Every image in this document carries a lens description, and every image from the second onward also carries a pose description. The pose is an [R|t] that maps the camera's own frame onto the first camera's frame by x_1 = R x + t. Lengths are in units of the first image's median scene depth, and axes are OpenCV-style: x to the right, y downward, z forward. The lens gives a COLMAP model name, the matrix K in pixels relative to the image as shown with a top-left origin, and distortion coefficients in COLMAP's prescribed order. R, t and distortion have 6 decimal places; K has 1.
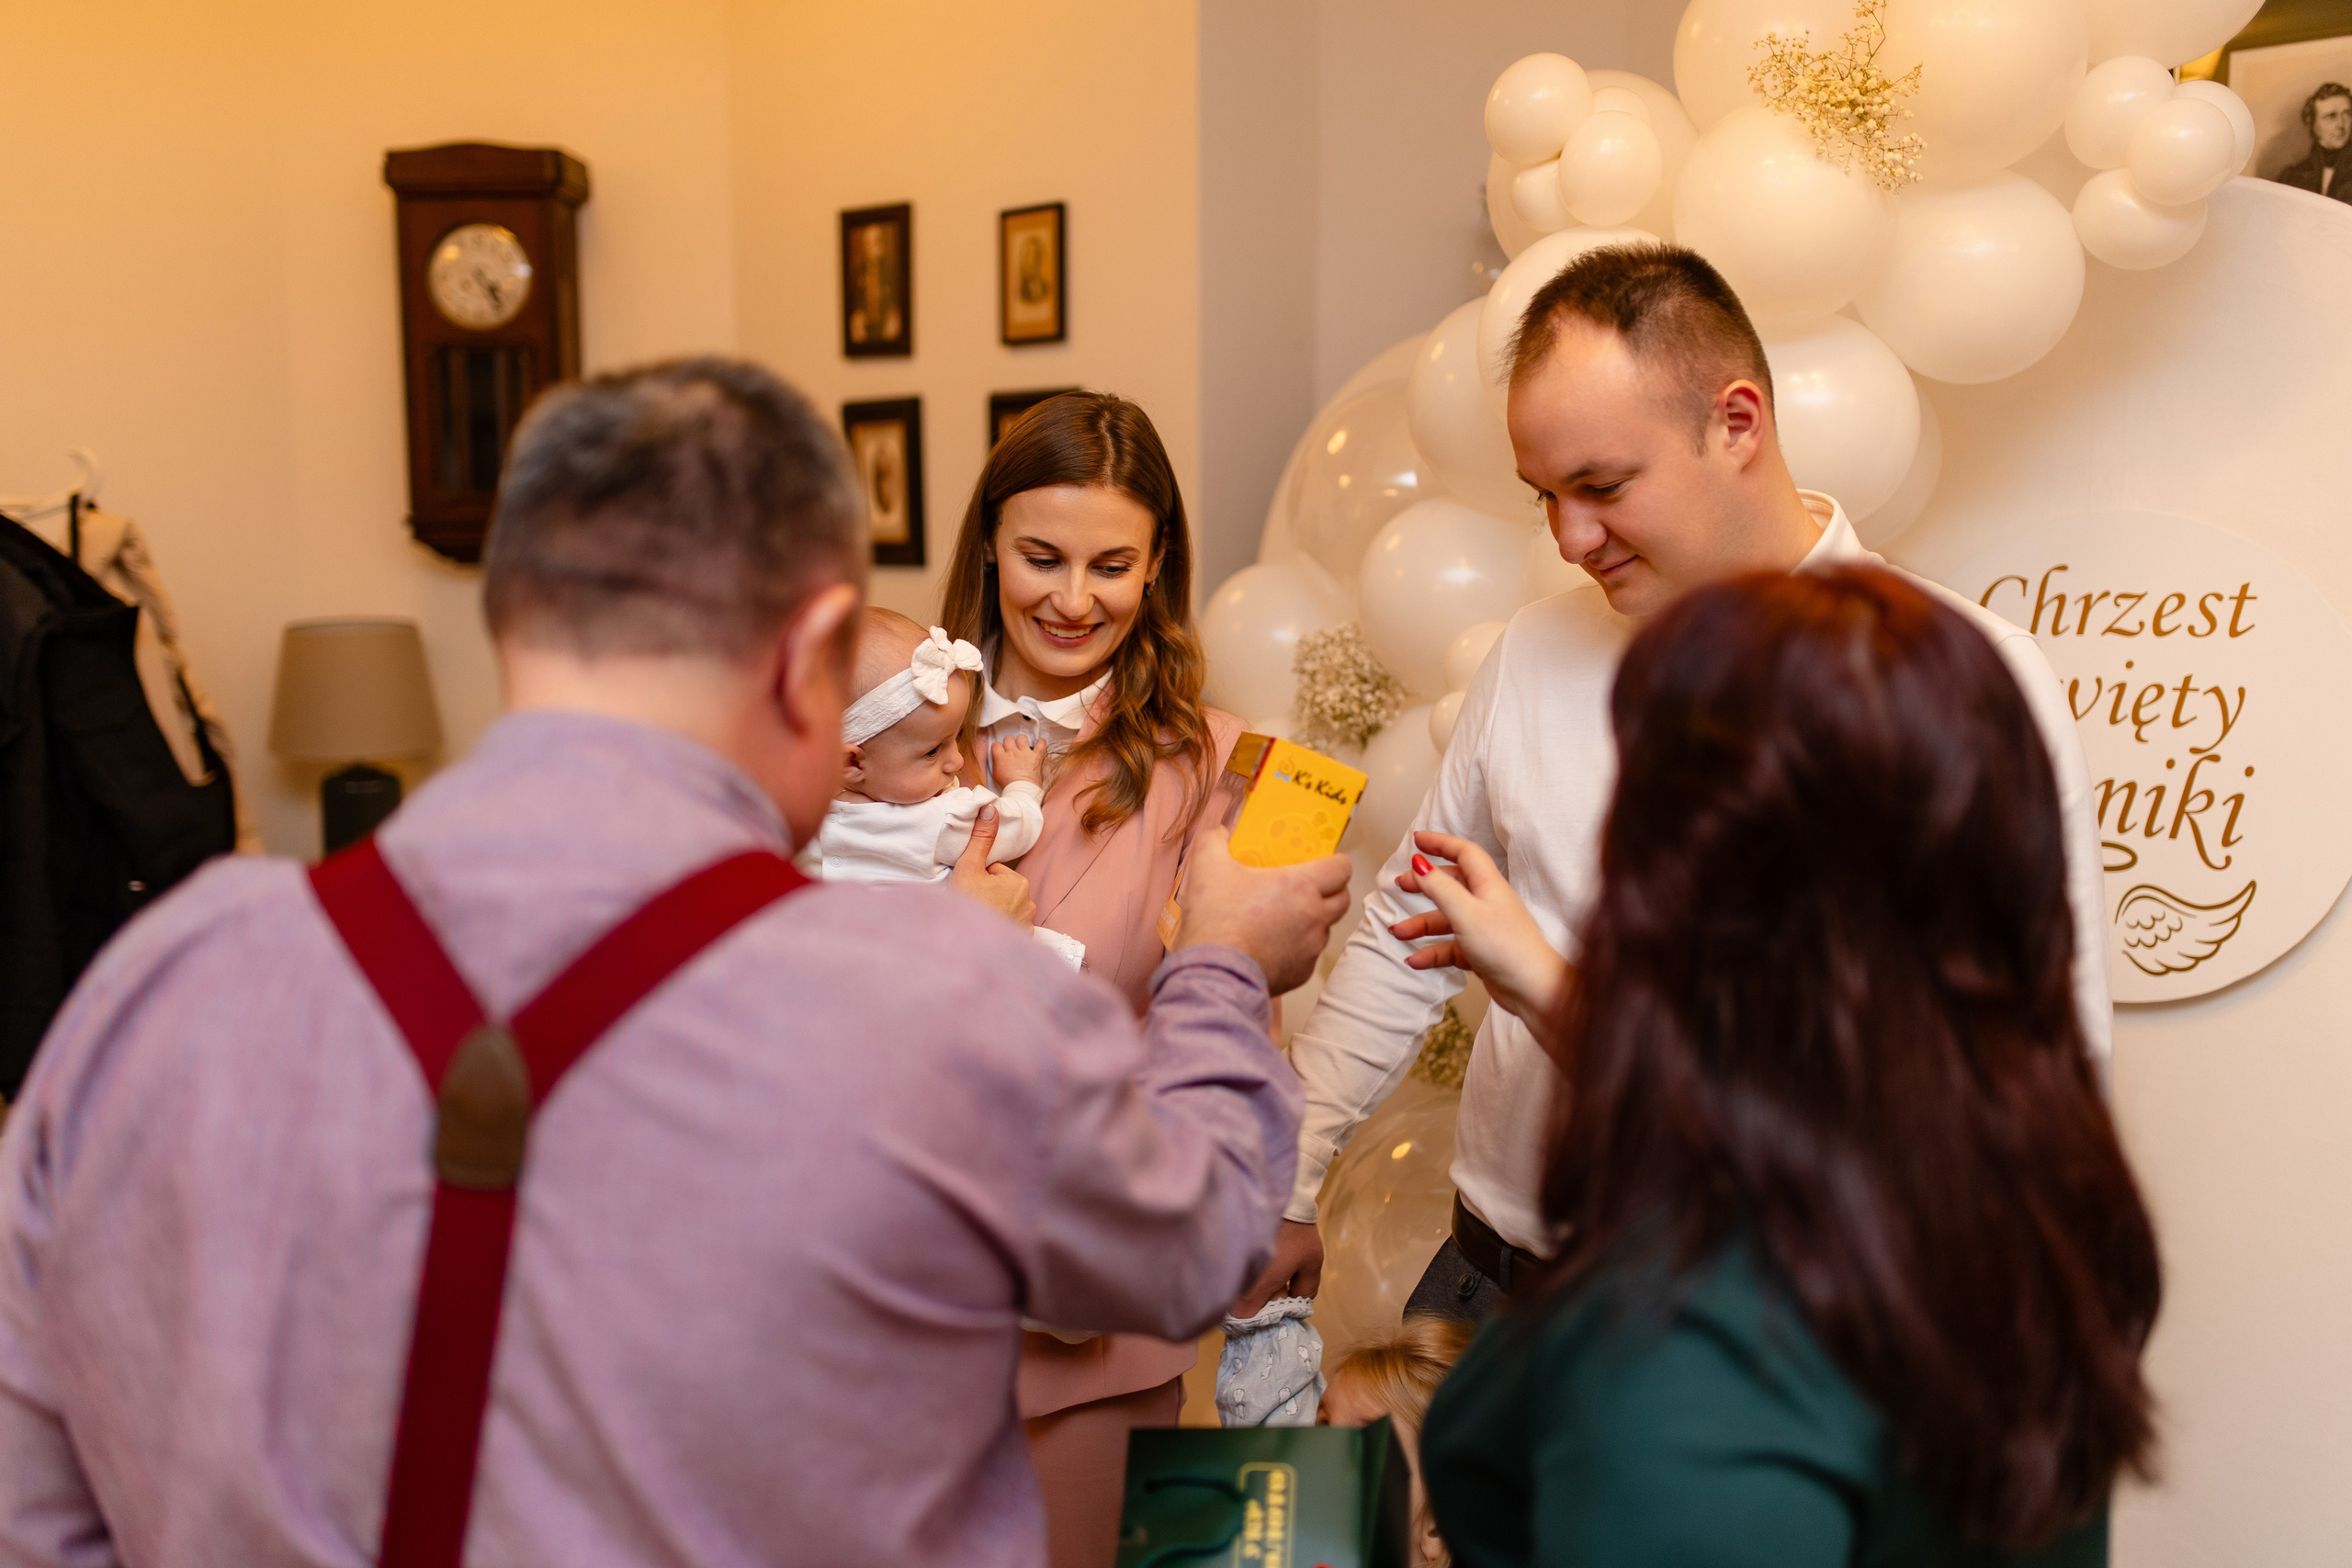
lens RADIAL K [[2272.6, 0, 1149.8], [0, 2272.6, 782.4], [0, 0, 1]] dist [-0.005695, -0.003662]
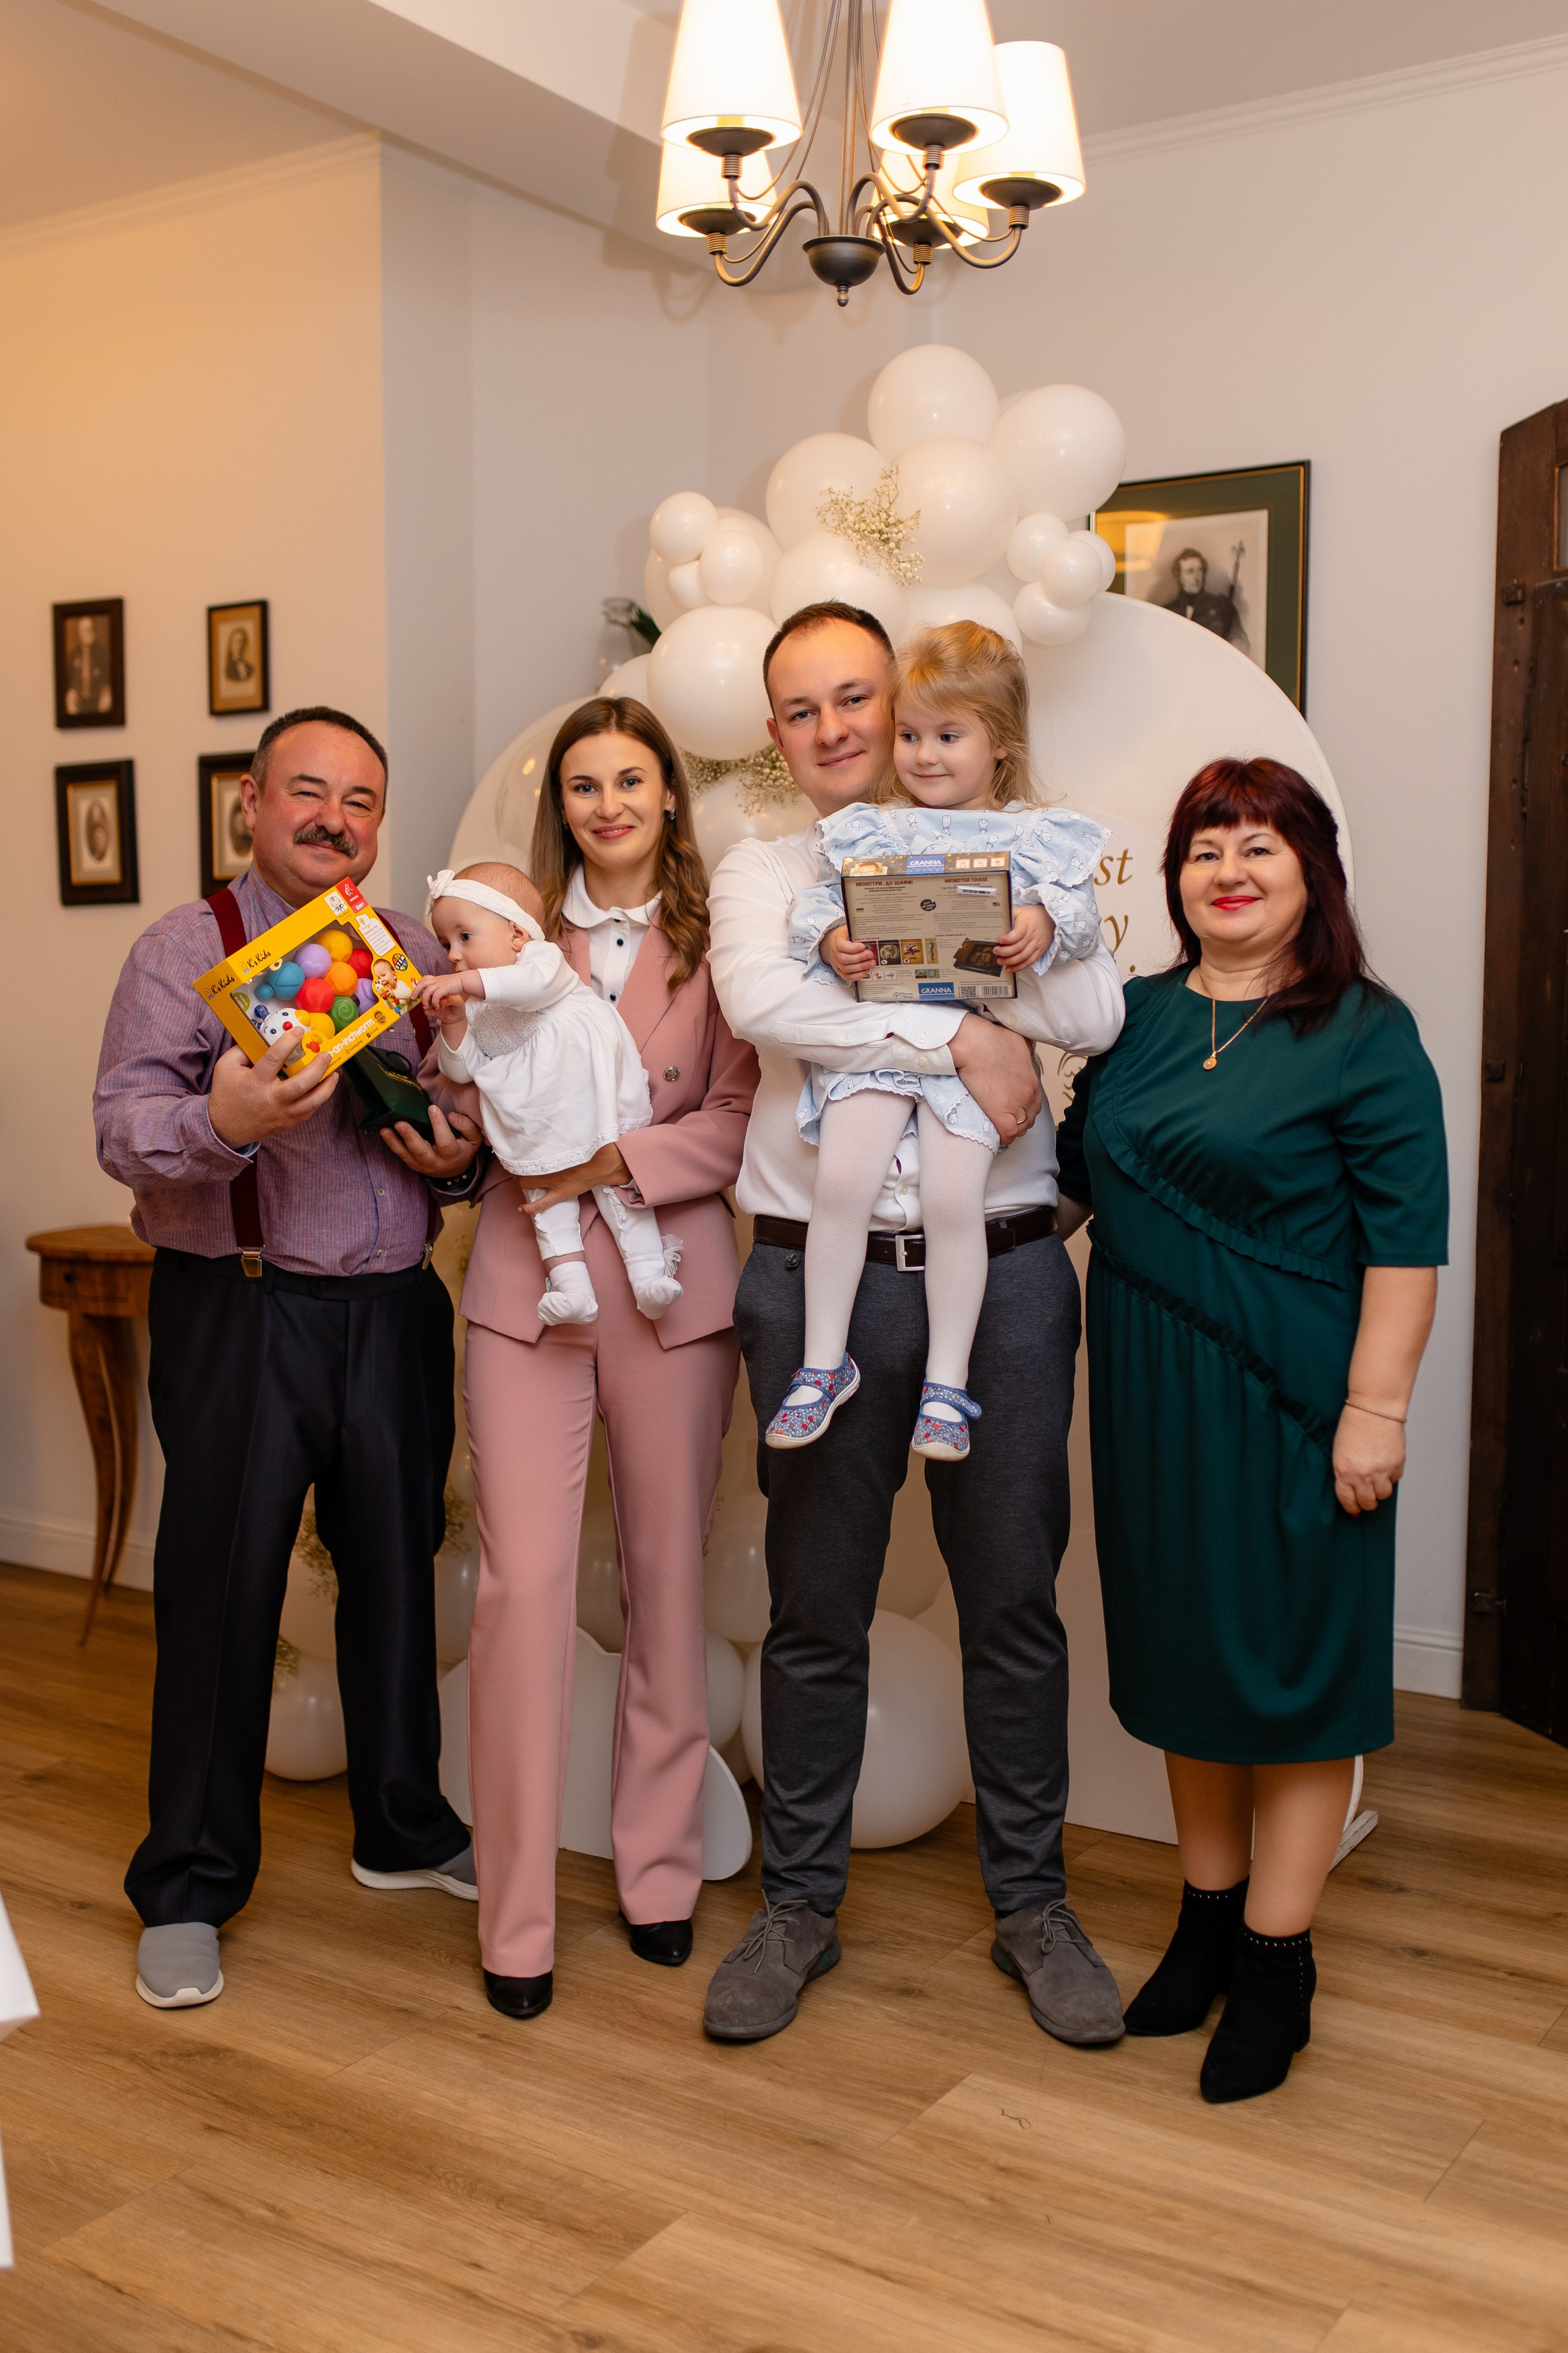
lens RADIAL K [[2404.4, 0, 784.0], [0, 2404.4, 1176.5], [0, 0, 1]] dist [0.005318, -0.010343]
pose [[0.966151, -0.017745, 0.257368, -0.163078], [0.028821, 0.998811, -0.039330, 0.178155], [-0.256364, 0.045417, 0.965513, -0.490134]]
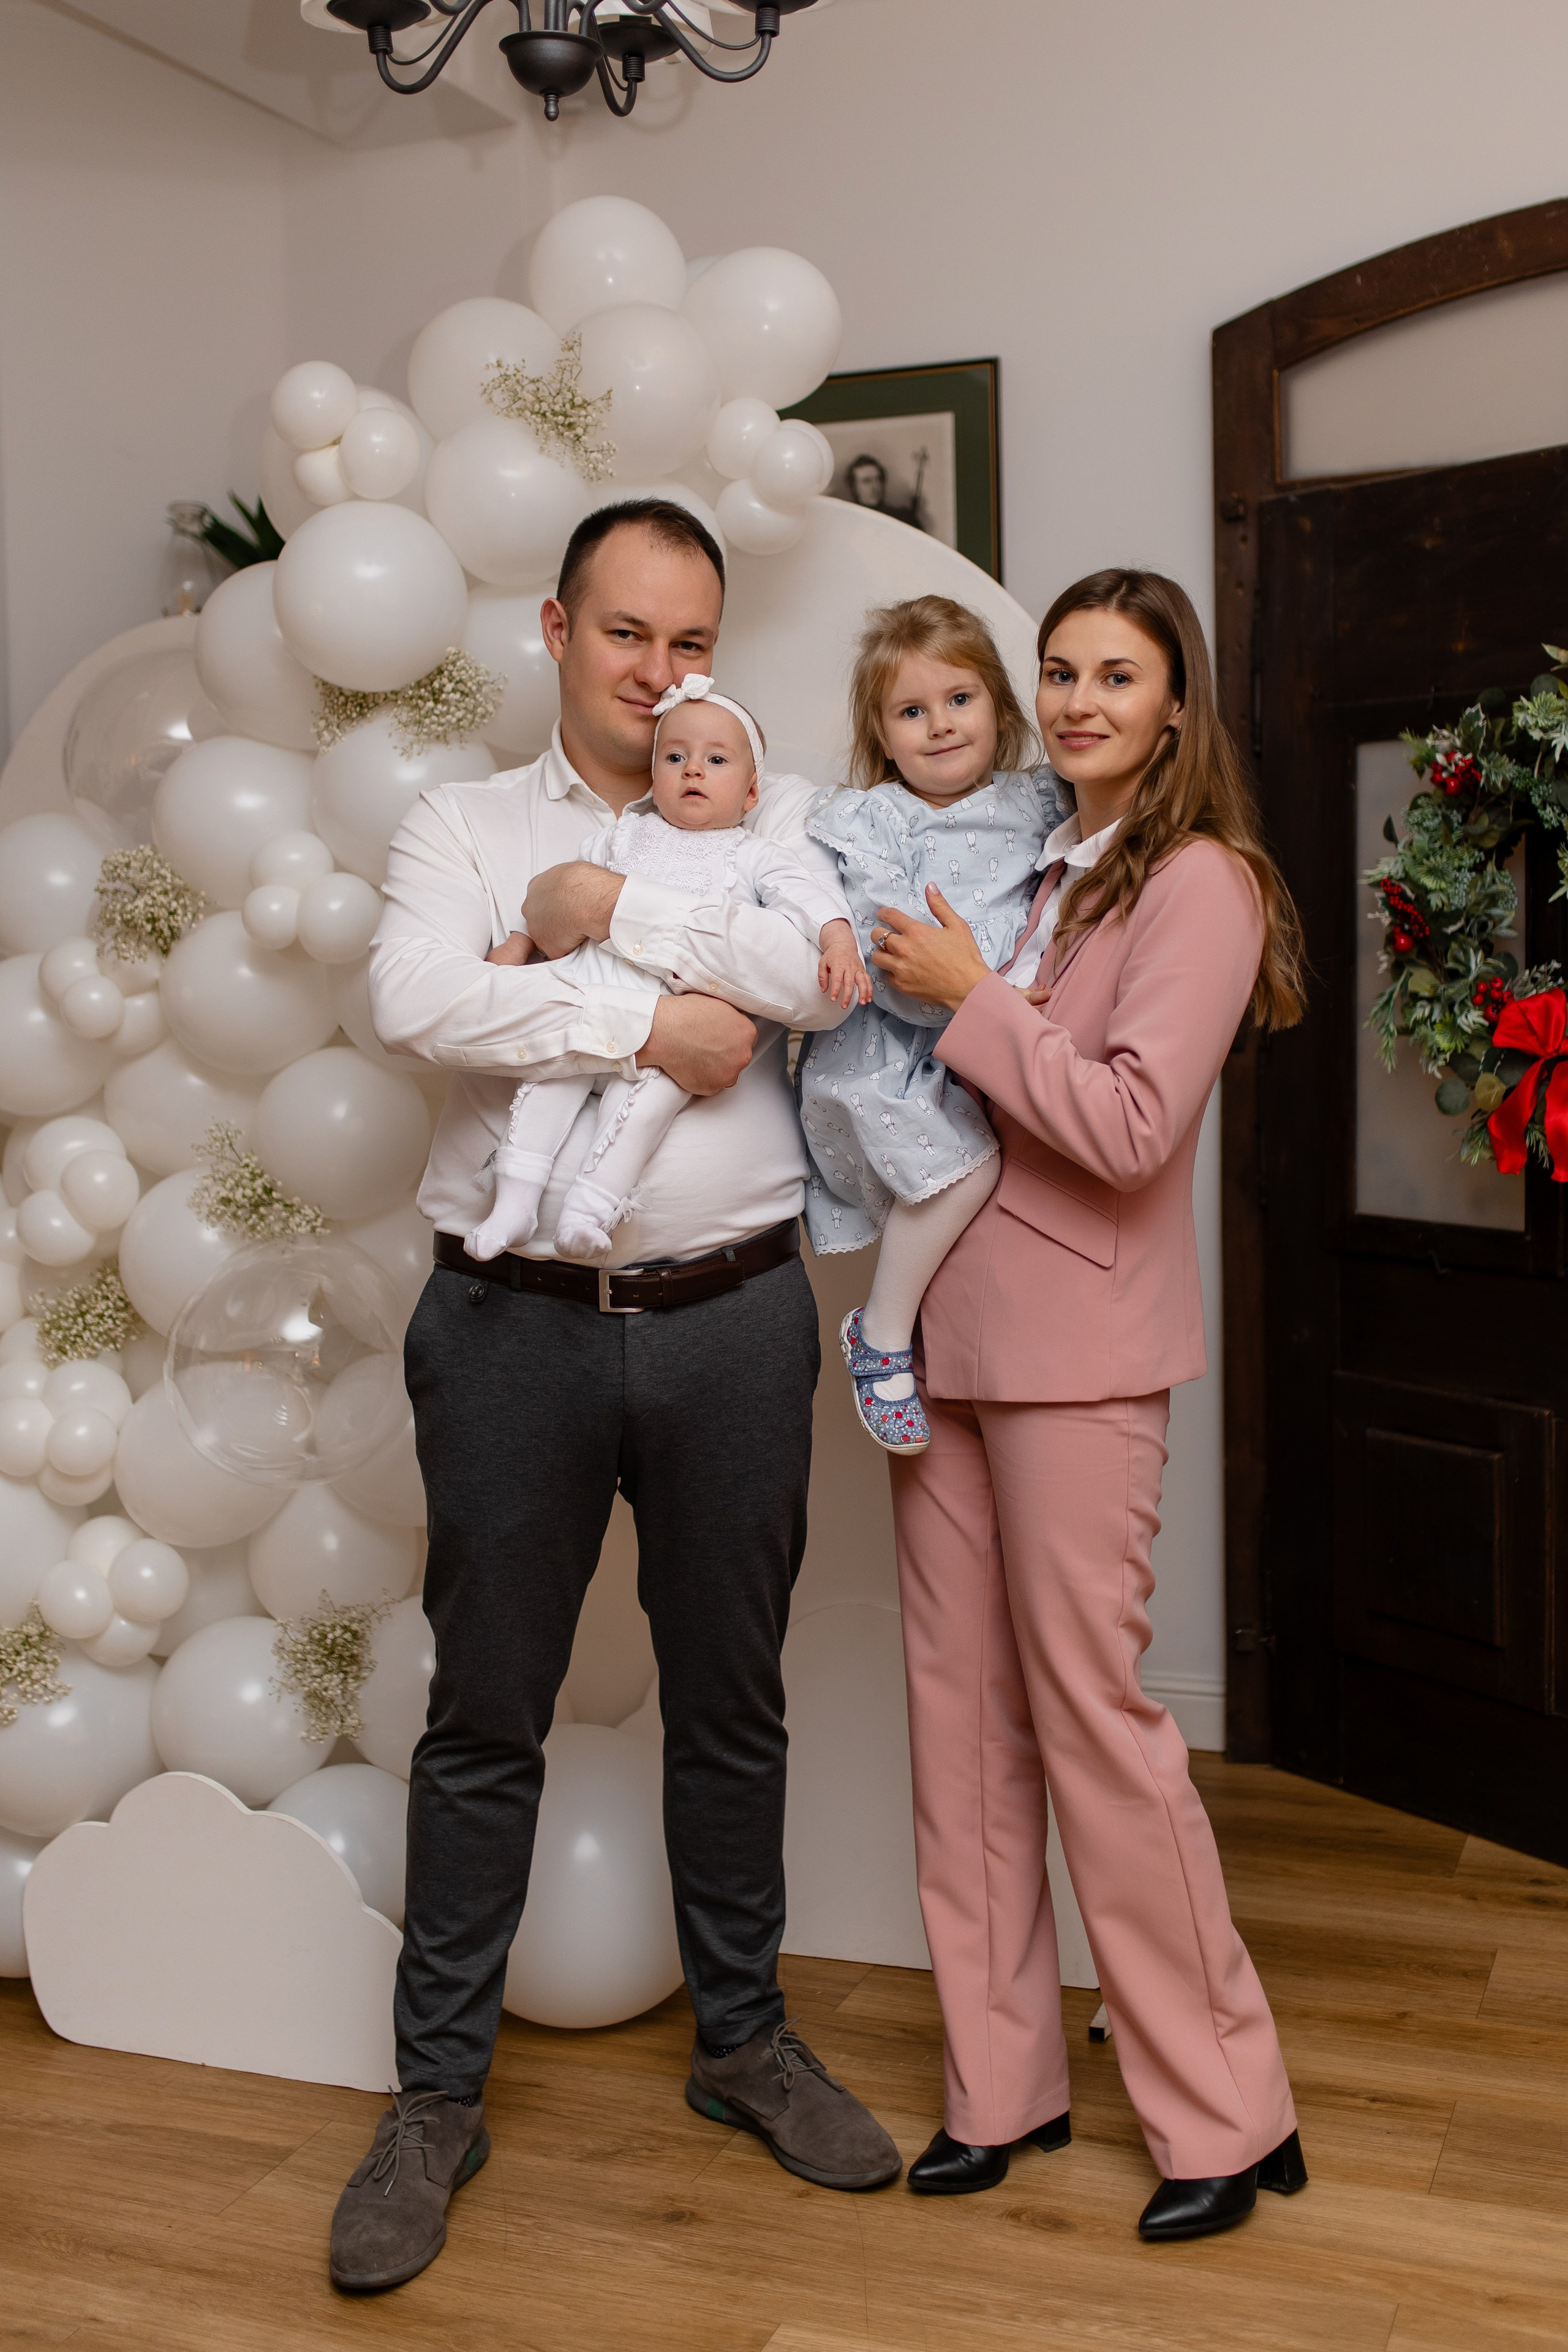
lens RADIAL K [[2572.3, 0, 868.3], [0, 2572.3, 1057.3], [0, 0, 1]] dist [0.004864, 0.000222]
pose [[0.884982, -0.038870, 0.464000, -0.195843], [0.077697, 0.994866, -0.064850, 0.148512], [-0.459097, 0.093443, 0.883458, -0.300411]]
